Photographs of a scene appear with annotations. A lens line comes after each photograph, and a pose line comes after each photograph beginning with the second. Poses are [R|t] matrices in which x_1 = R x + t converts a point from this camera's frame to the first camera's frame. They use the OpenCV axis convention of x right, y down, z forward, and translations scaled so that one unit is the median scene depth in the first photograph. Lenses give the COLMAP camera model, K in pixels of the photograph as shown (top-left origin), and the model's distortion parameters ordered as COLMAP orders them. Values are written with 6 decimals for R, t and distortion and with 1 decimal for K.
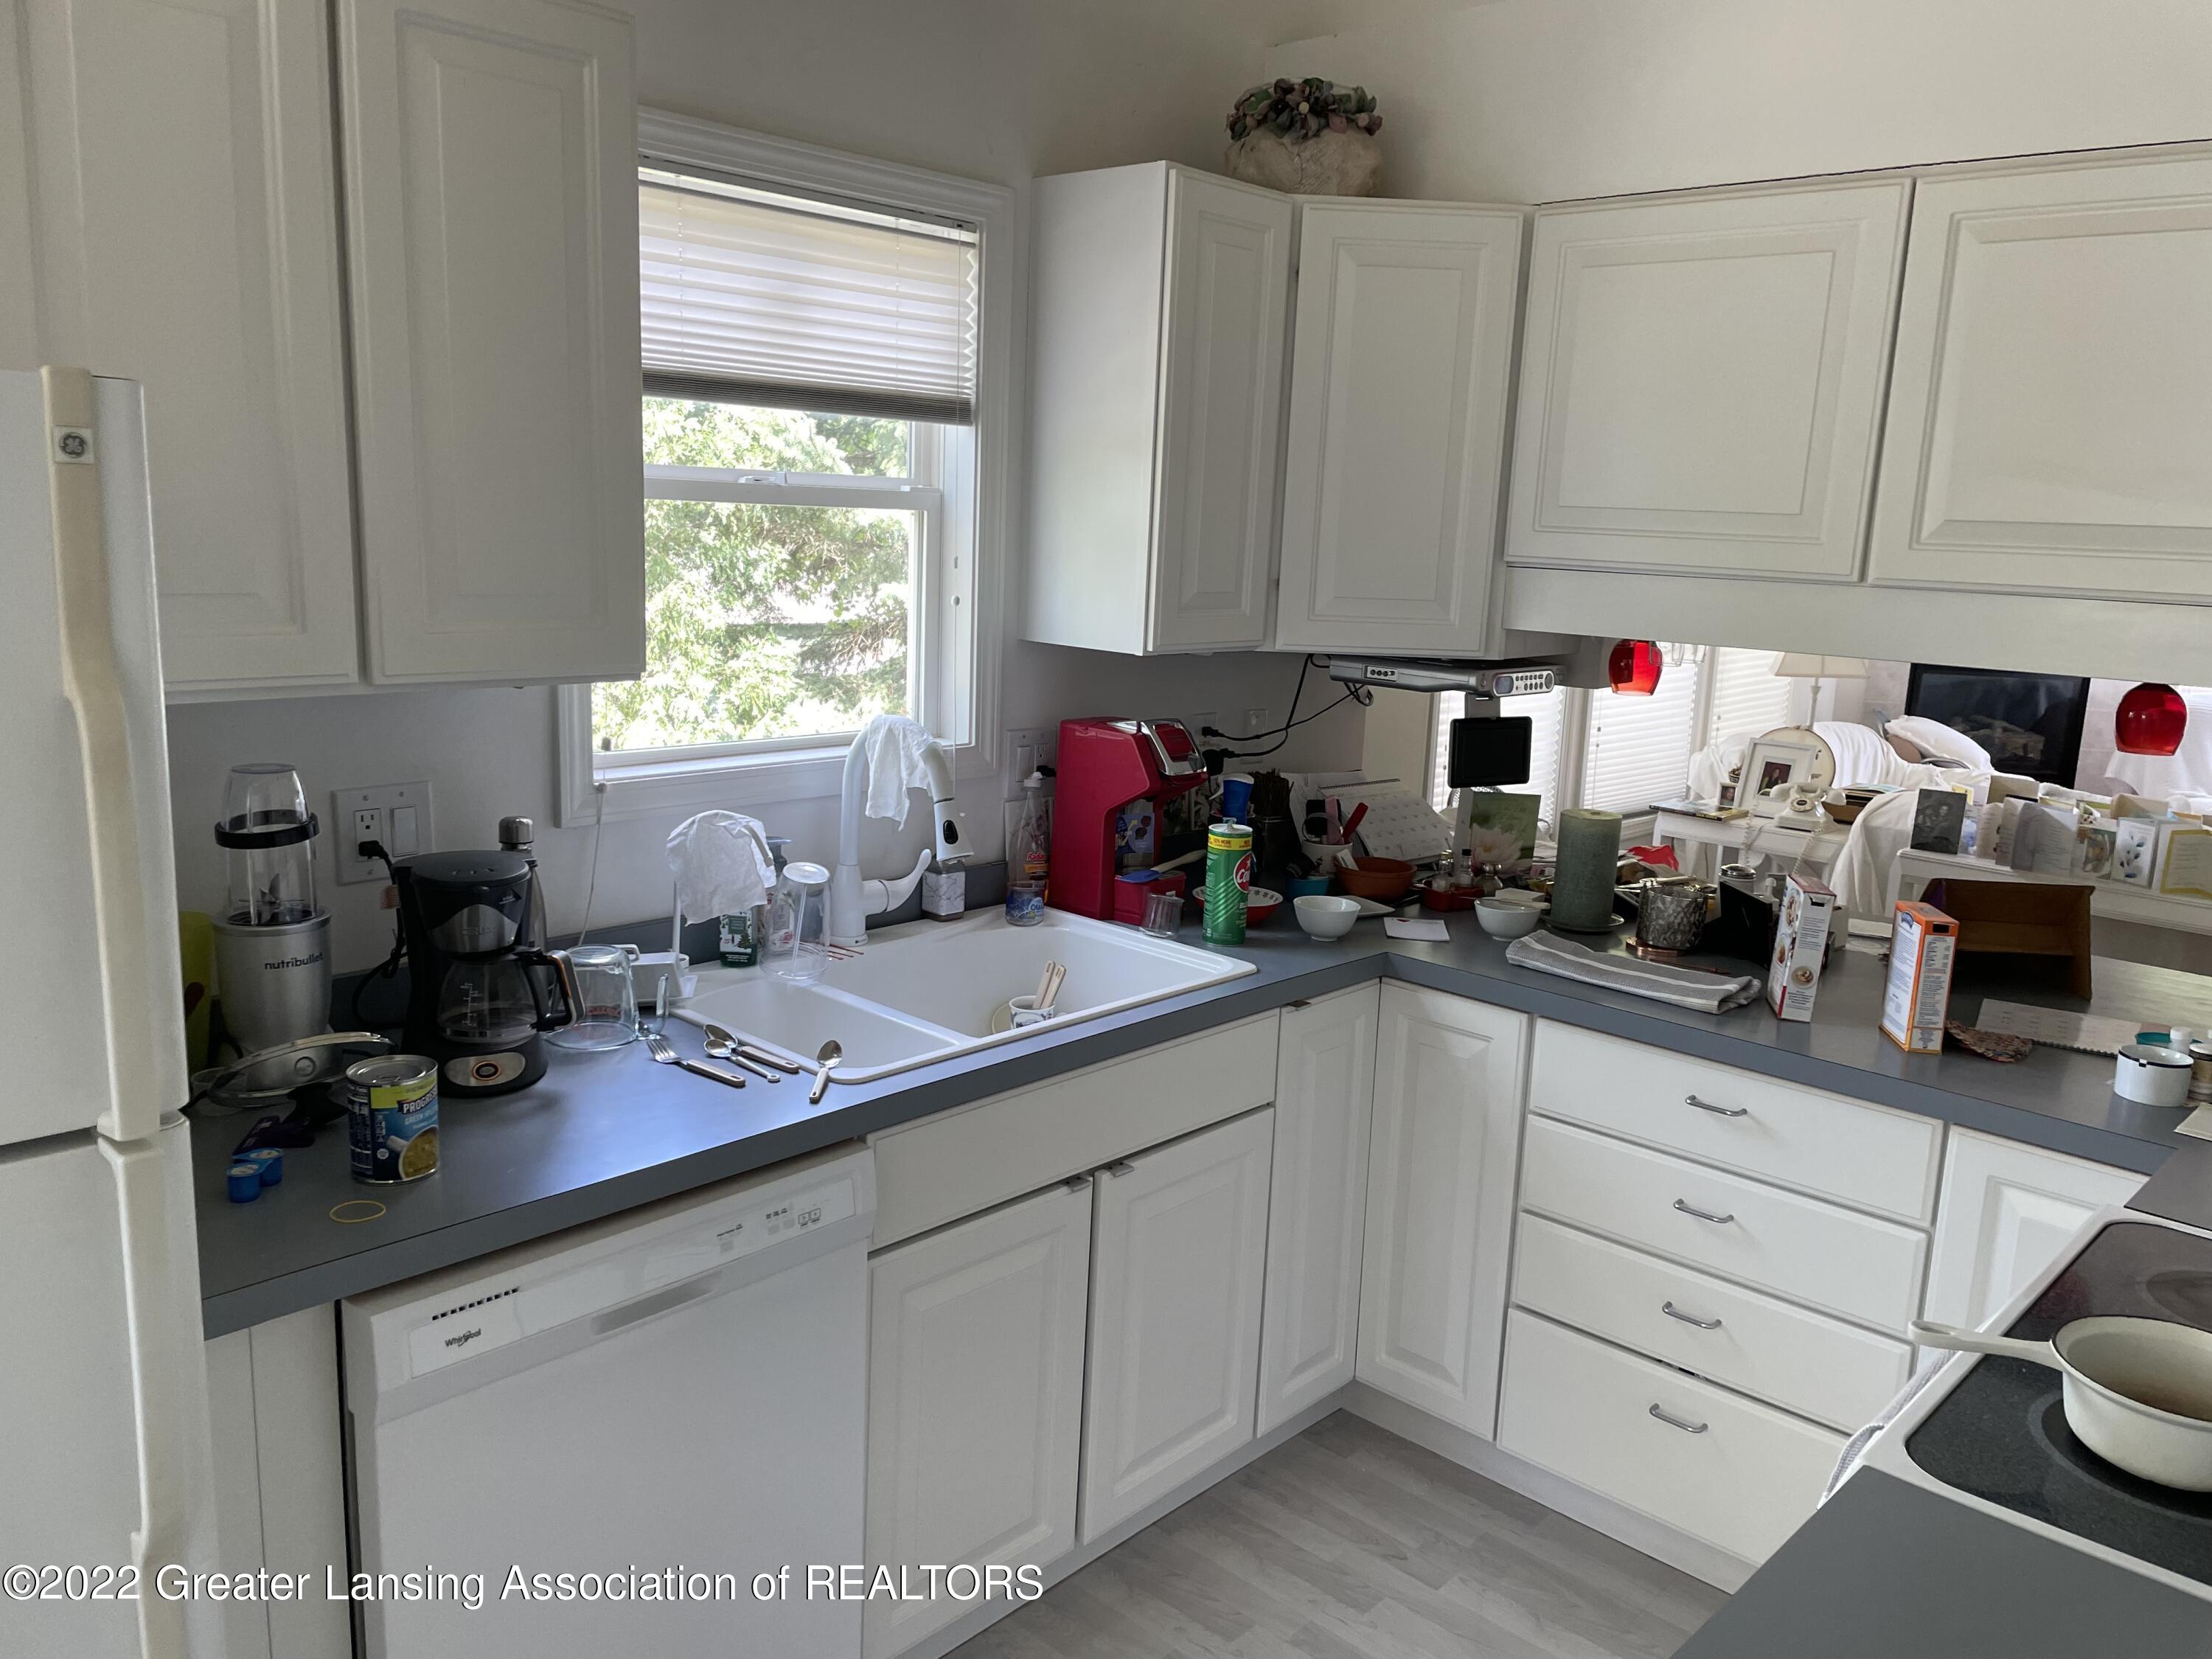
lens RADIAL K [[1668.6, 0, 1104.0], [0, 1668.6, 834.9], [0, 0, 1]] dist [0.029493, 0.000337]
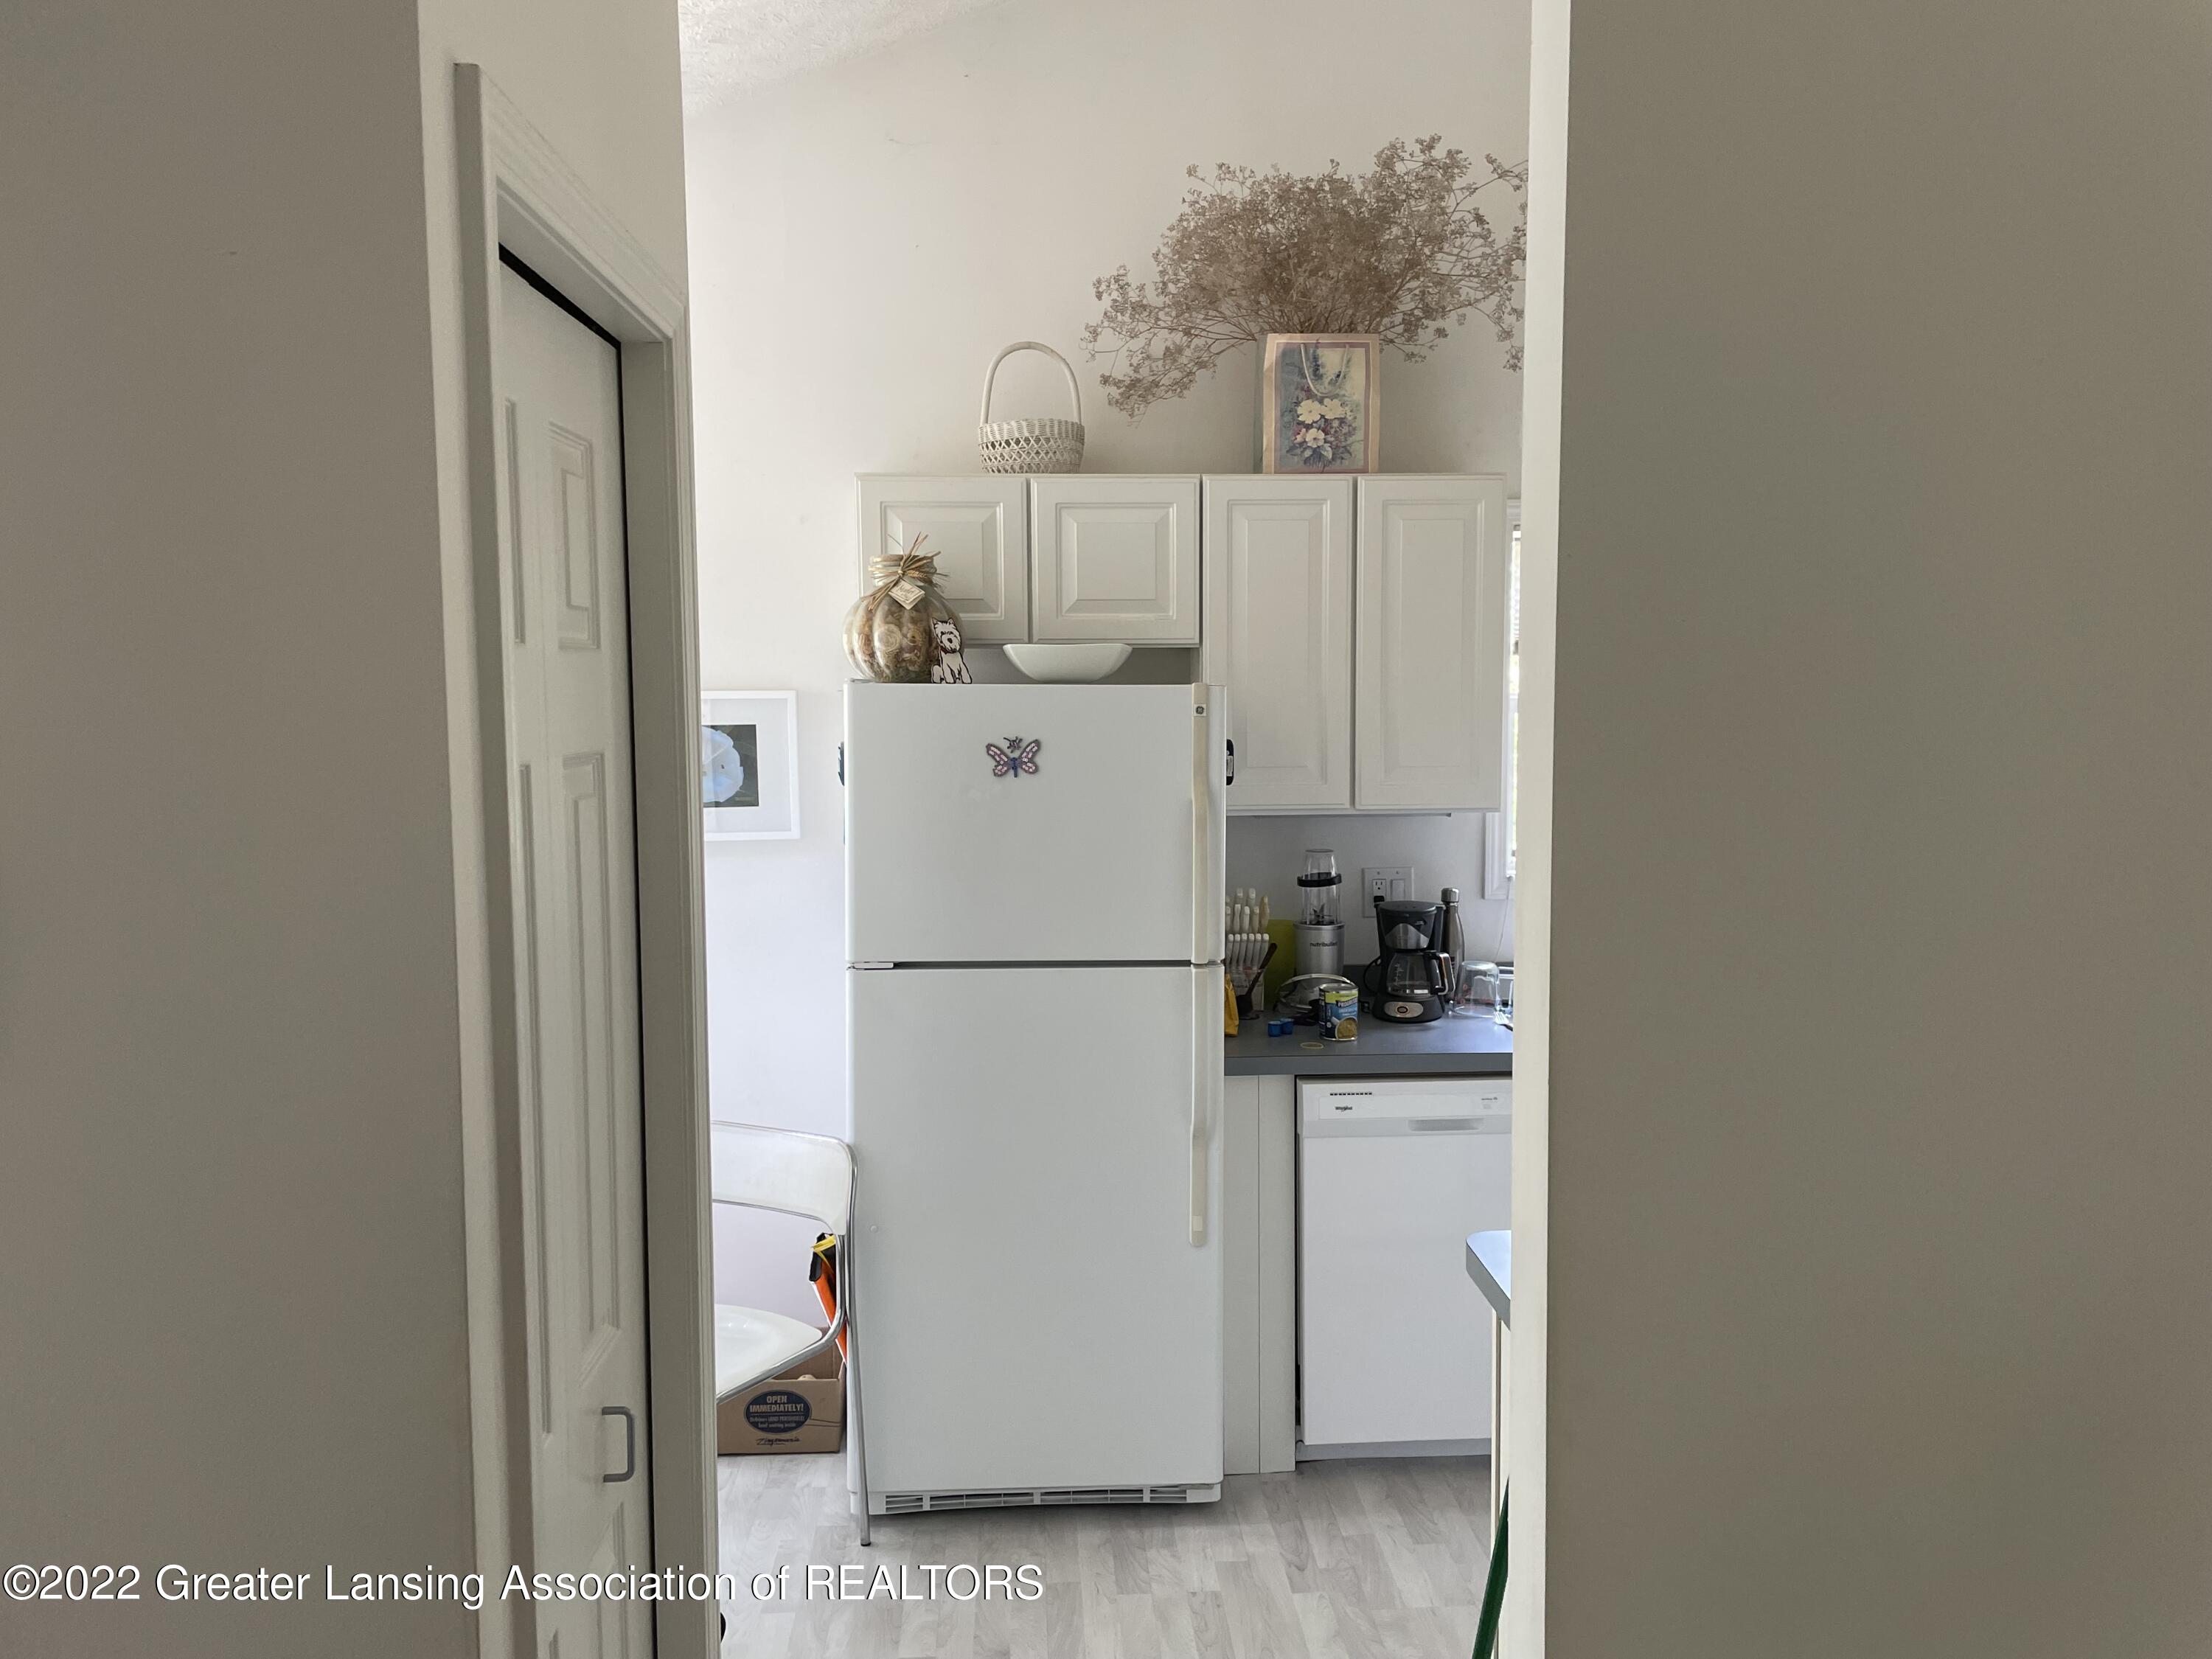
lens RADIAL K [[1668.6, 0, 1104.0], [0, 1668.6, 834.9], [0, 0, 1]] dist [0.029493, 0.000337]
pose [[0.705856, 0.021317, -0.708034, 0.658623], [-0.106087, 0.991455, -0.075911, 0.107943], [0.700366, 0.128695, 0.702086, -0.549530]]
